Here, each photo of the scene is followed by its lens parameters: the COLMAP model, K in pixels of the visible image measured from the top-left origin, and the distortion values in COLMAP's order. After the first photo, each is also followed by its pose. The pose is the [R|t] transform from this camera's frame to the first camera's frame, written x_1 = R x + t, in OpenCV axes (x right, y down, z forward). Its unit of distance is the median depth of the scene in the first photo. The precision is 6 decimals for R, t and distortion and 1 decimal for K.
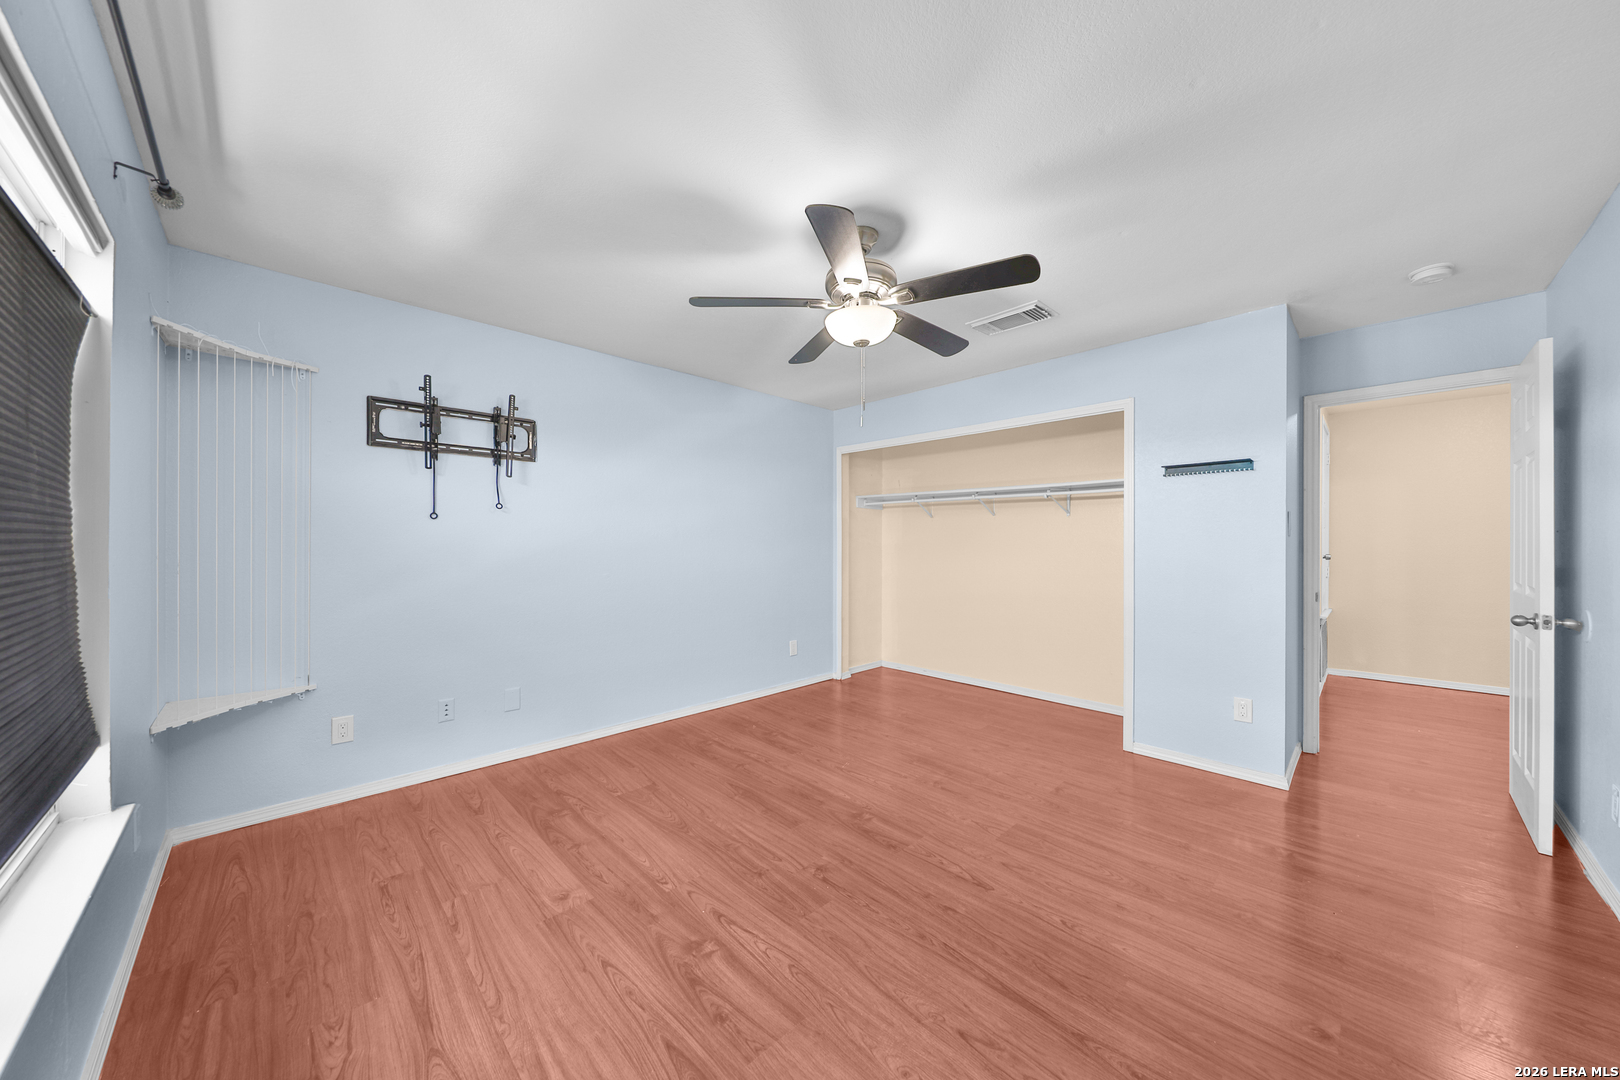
lens RADIAL K [[558.1, 0, 825.9], [0, 558.1, 541.8], [0, 0, 1]] dist [-0.001395, -0.000135]
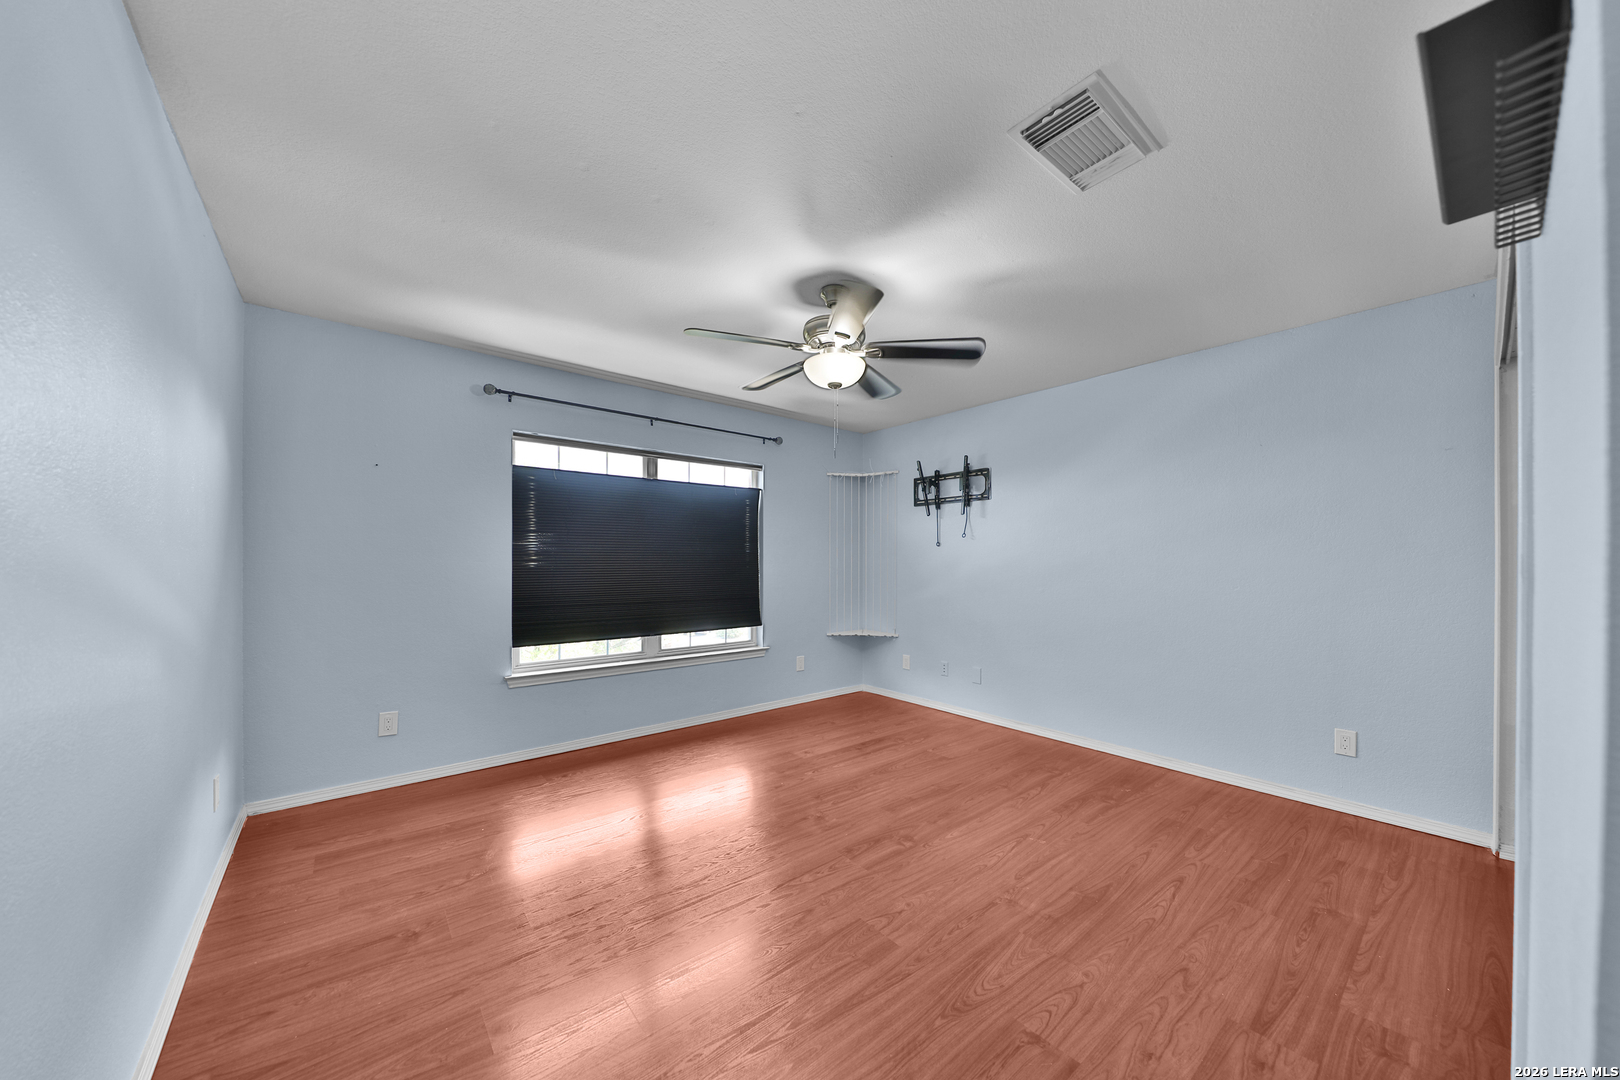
lens RADIAL K [[558.1, 0, 821.7], [0, 558.1, 552.2], [0, 0, 1]] dist [-0.001395, -0.000135]
pose [[-0.095010, -0.013357, -0.995387, 0.891039], [0.001551, 0.999907, -0.013566, -0.002291], [0.995475, -0.002833, -0.094980, 0.793230]]
